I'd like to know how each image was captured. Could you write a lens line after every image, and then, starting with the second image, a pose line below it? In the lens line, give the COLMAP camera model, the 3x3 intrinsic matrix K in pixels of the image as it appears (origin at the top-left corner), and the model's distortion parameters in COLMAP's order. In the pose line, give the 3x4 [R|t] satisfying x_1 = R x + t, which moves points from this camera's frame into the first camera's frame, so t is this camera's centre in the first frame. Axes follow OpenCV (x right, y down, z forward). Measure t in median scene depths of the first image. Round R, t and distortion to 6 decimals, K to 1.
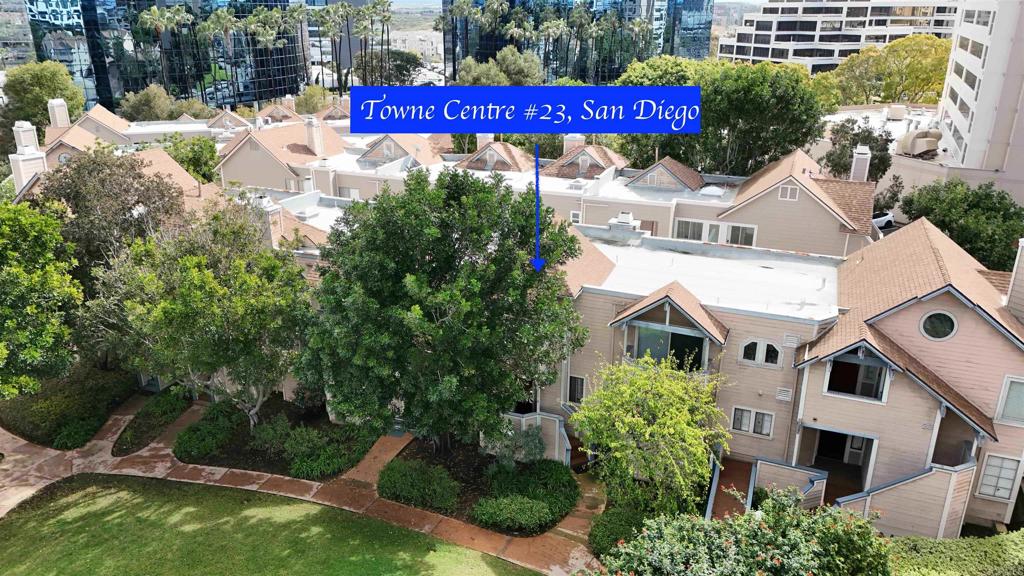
lens RADIAL K [[760.7, 0, 516.4], [0, 760.7, 291.8], [0, 0, 1]] dist [0.060411, -0.066061]
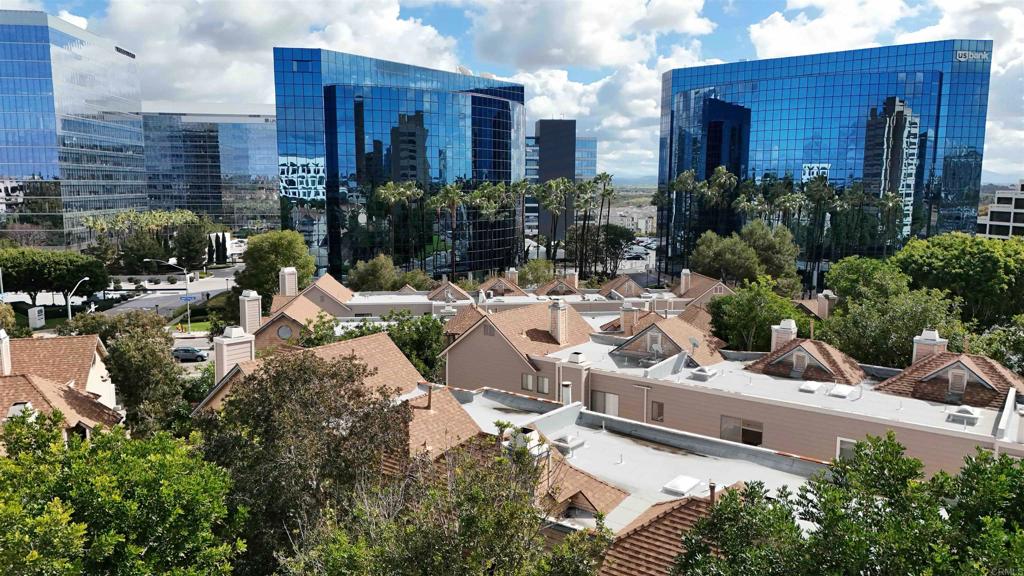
lens RADIAL K [[760.7, 0, 512.5], [0, 760.7, 289.0], [0, 0, 1]] dist [0.060411, -0.066061]
pose [[0.968339, 0.033031, -0.247444, -0.069861], [-0.086865, 0.973849, -0.209936, -0.038554], [0.234039, 0.224783, 0.945885, 0.134741]]
